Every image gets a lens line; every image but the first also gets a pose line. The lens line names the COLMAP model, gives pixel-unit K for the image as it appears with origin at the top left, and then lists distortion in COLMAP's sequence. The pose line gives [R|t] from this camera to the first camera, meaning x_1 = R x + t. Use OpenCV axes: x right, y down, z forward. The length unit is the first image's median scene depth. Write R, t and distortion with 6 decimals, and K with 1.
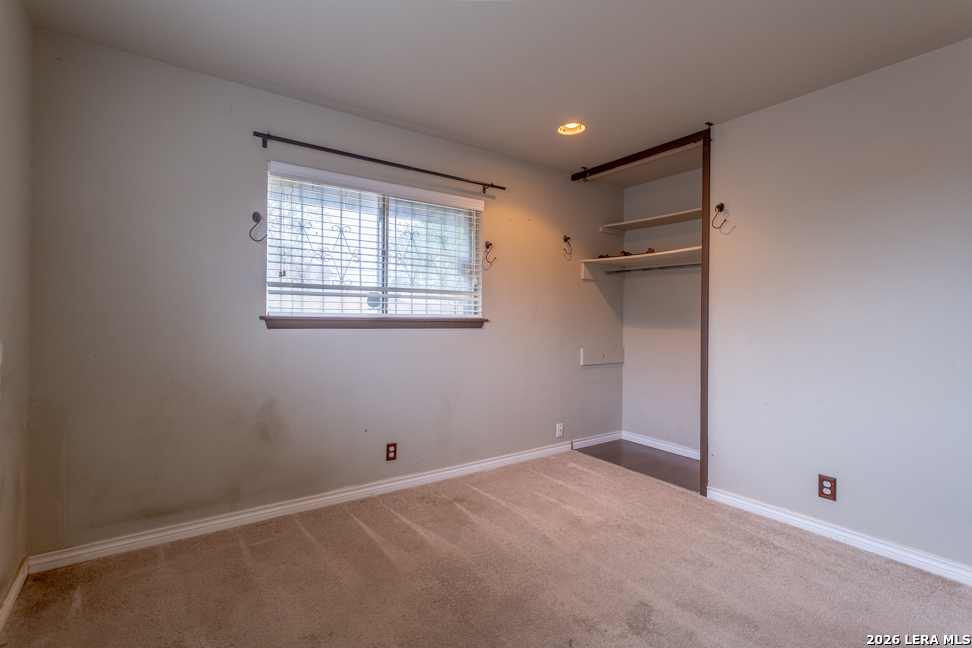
lens RADIAL K [[455.2, 0, 485.0], [0, 455.2, 318.9], [0, 0, 1]] dist [0.002432, 0.002077]
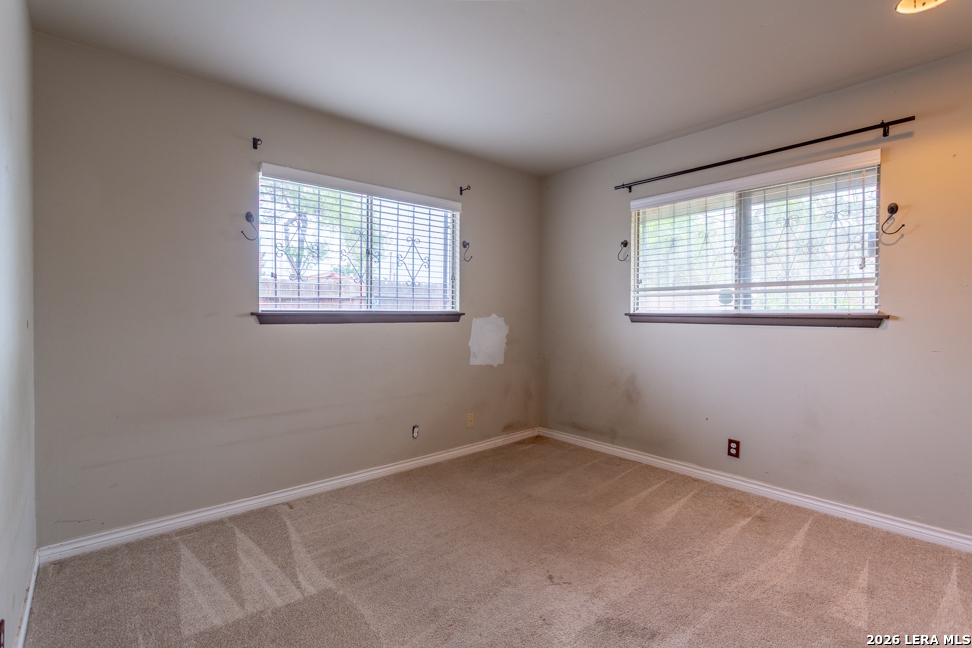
lens RADIAL K [[455.2, 0, 485.0], [0, 455.2, 318.9], [0, 0, 1]] dist [0.002432, 0.002077]
pose [[0.096456, 0.001800, -0.995336, 0.759112], [-0.005057, 0.999986, 0.001318, 0.009914], [0.995324, 0.004906, 0.096464, 0.373191]]
